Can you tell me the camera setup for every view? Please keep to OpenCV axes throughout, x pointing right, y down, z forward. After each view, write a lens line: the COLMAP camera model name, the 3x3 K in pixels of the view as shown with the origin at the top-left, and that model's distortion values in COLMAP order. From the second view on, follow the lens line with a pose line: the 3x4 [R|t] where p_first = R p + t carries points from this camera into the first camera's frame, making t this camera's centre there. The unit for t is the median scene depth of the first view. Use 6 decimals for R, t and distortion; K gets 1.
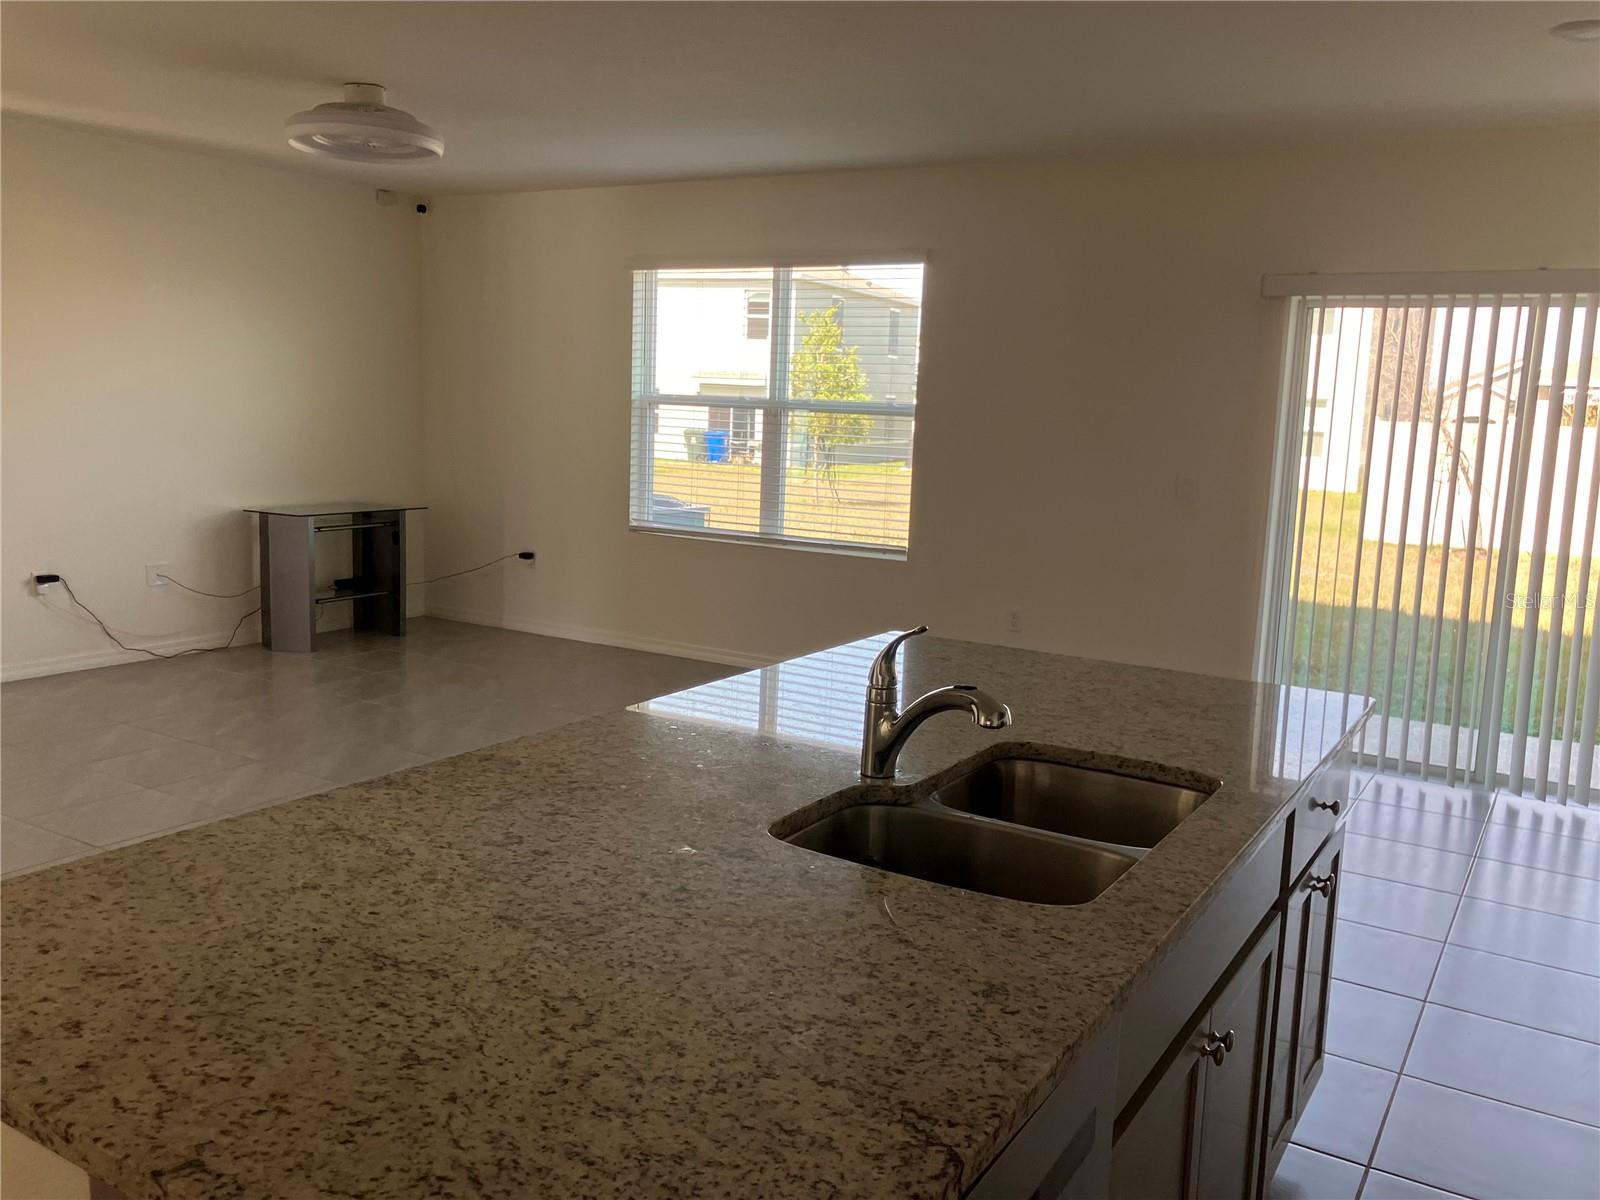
lens RADIAL K [[1305.5, 0, 786.3], [0, 1305.5, 593.2], [0, 0, 1]] dist [0.028370, -0.028948]
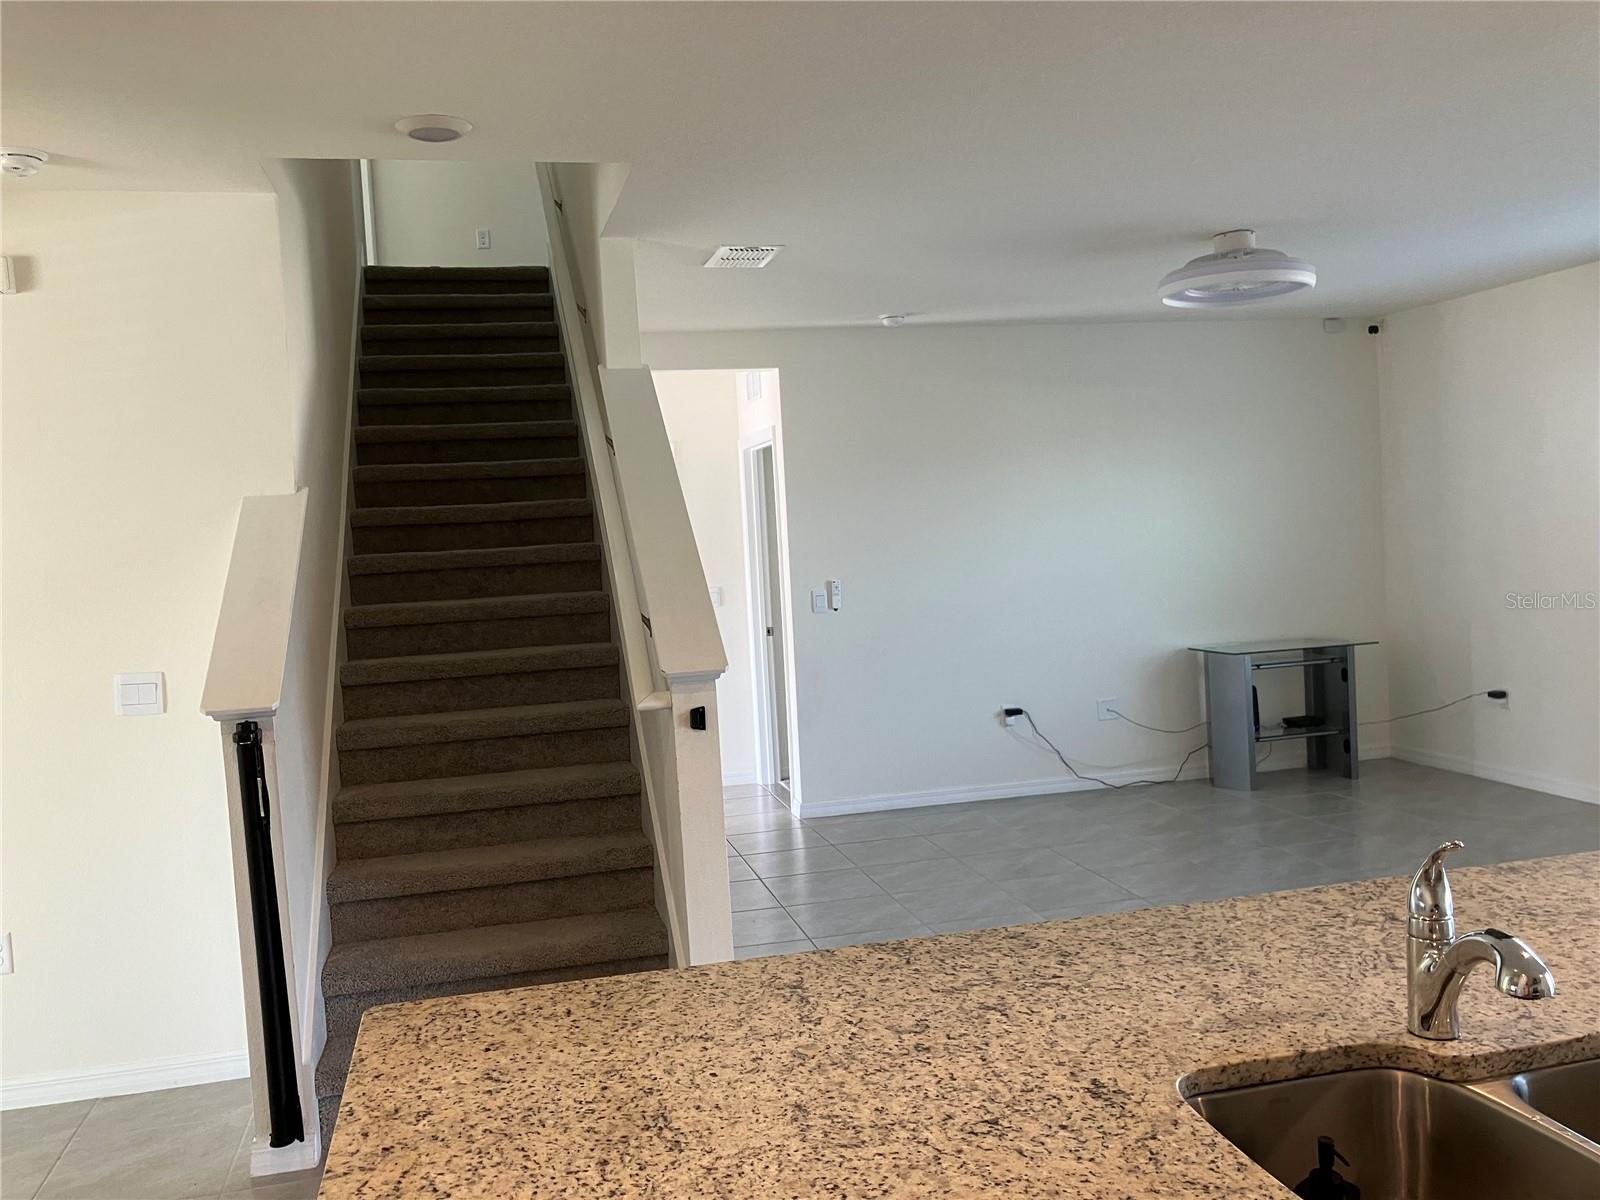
lens RADIAL K [[1305.5, 0, 792.9], [0, 1305.5, 609.5], [0, 0, 1]] dist [0.028370, -0.028948]
pose [[0.719866, -0.032836, -0.693336, 0.126931], [-0.025682, 0.996936, -0.073880, -0.015203], [0.693637, 0.070990, 0.716818, 0.064055]]
